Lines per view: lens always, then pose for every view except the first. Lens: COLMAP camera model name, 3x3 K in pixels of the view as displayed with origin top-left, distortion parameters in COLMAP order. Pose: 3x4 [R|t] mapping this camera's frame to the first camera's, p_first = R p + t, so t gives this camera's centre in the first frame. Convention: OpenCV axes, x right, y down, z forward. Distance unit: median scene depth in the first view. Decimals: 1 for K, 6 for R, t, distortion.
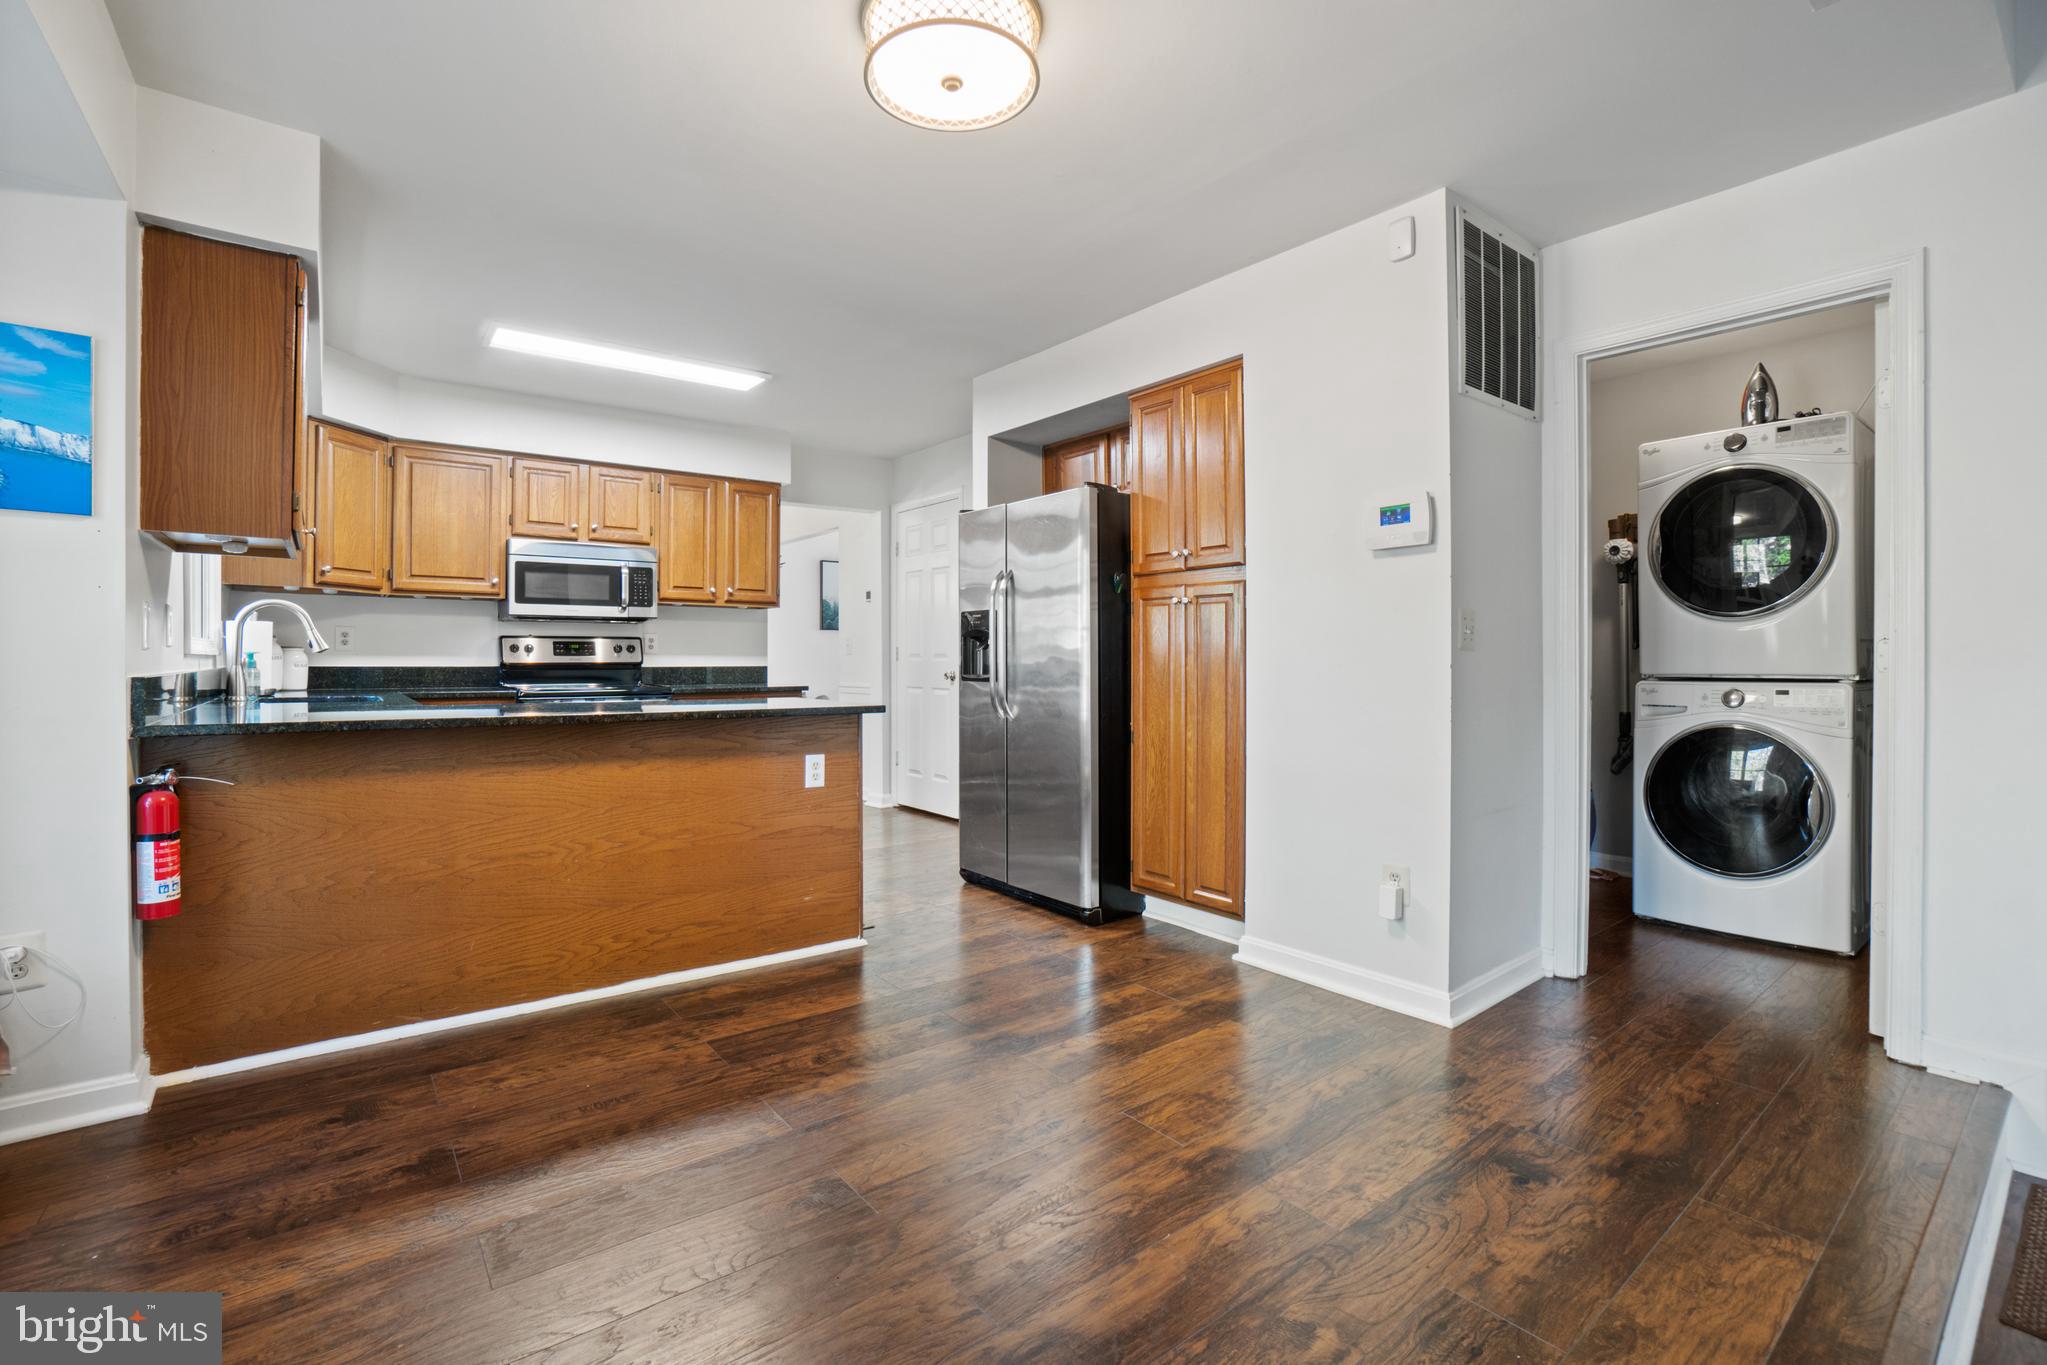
lens RADIAL K [[912.5, 0, 1012.3], [0, 912.5, 661.4], [0, 0, 1]] dist [-0.052744, 0.019319]
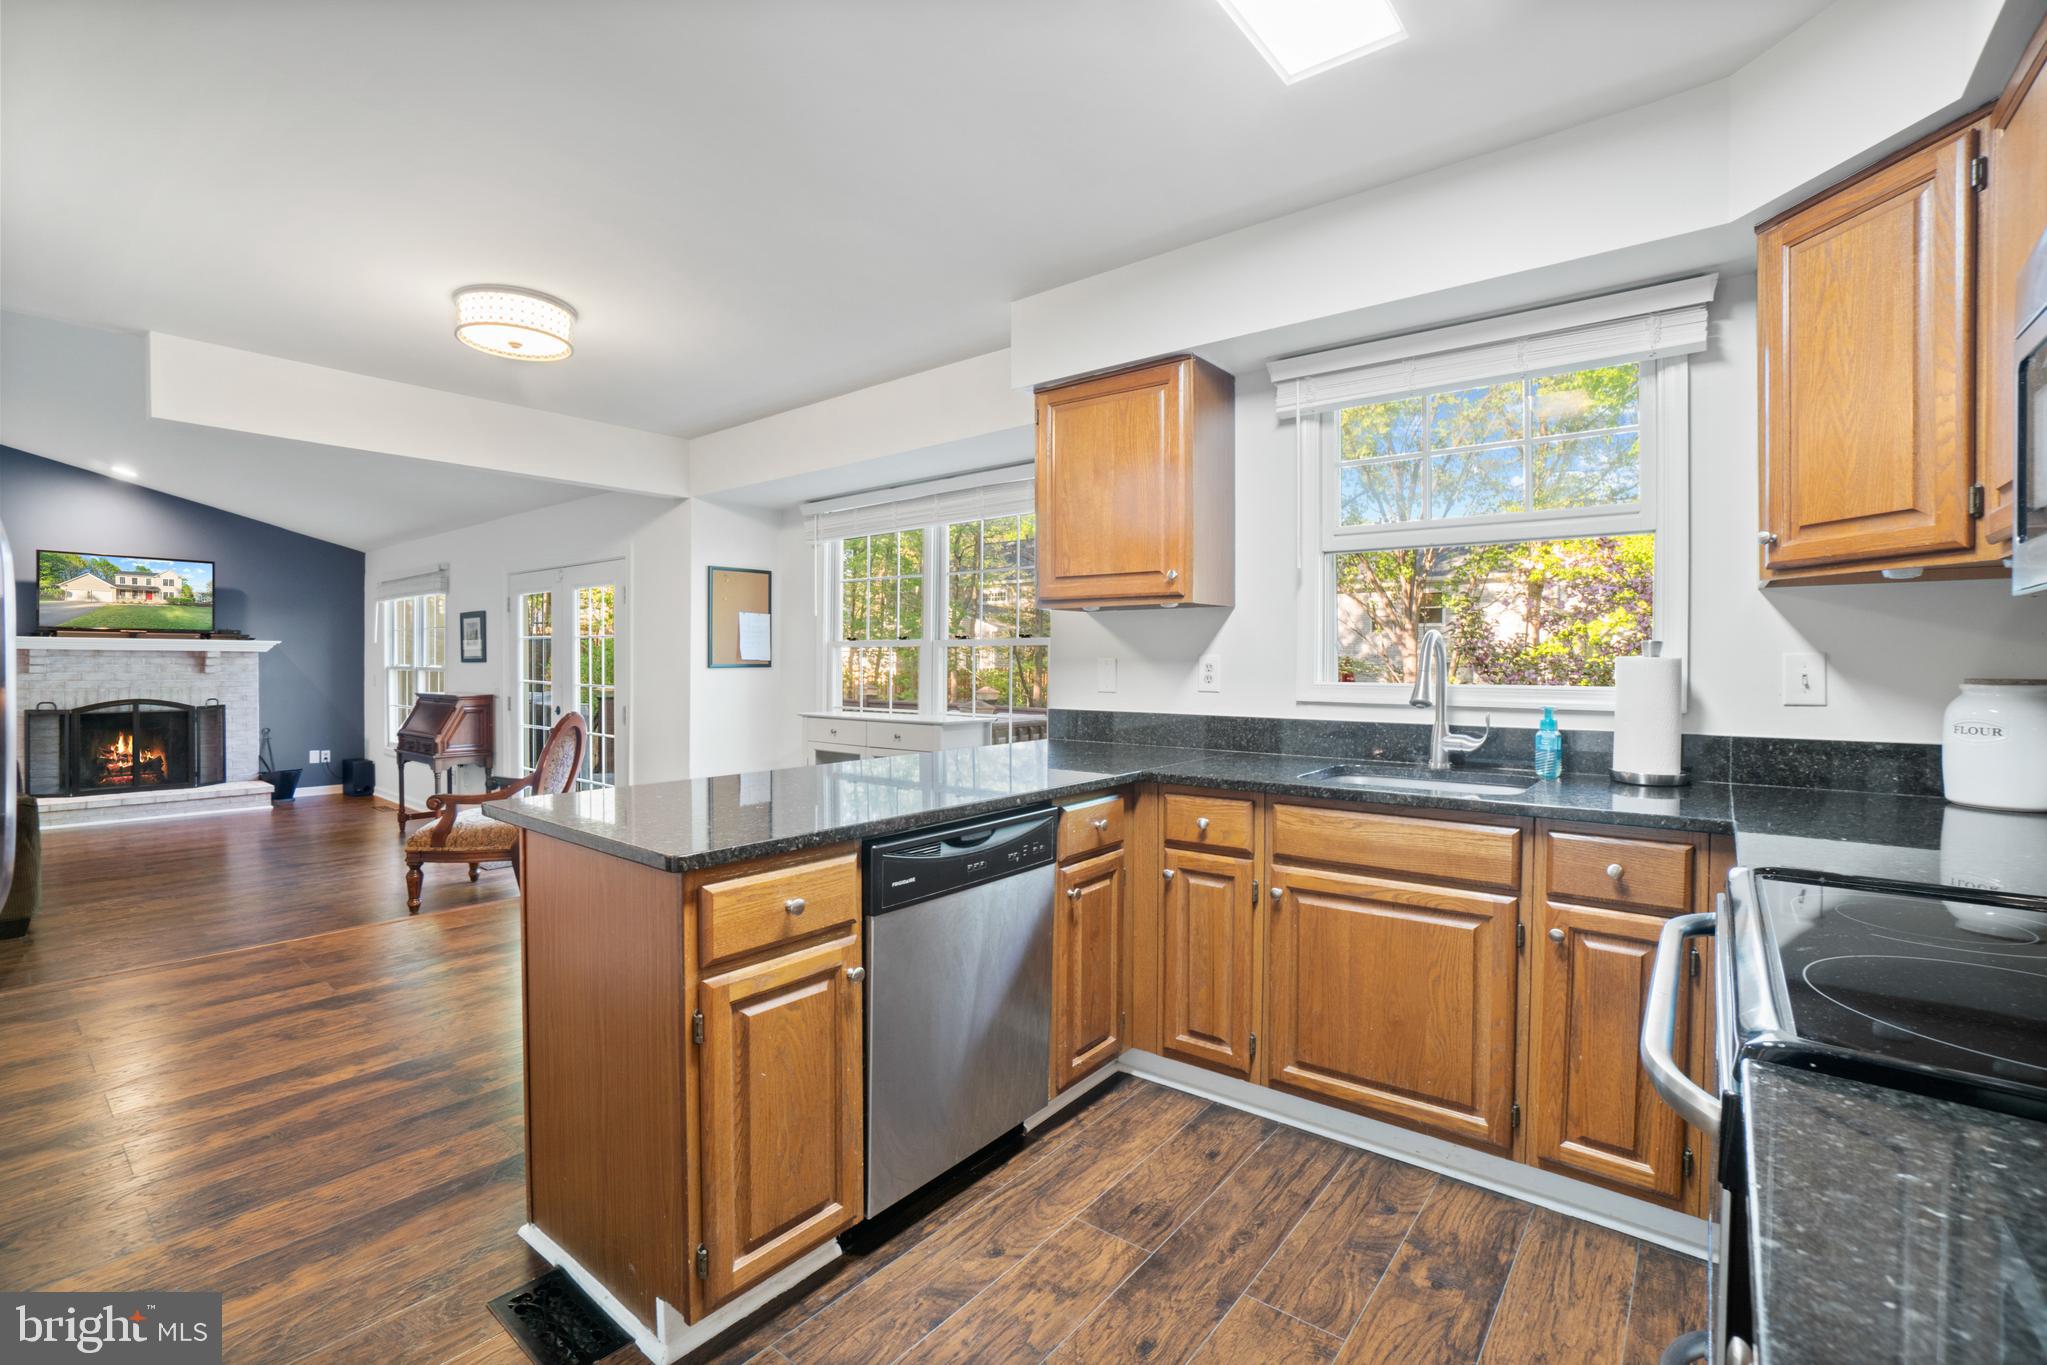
lens RADIAL K [[912.5, 0, 1012.3], [0, 912.5, 661.4], [0, 0, 1]] dist [-0.052744, 0.019319]
pose [[-0.975960, -0.007332, -0.217828, -0.238625], [-0.007860, 0.999968, 0.001555, -0.030176], [0.217810, 0.003229, -0.975986, 1.136499]]
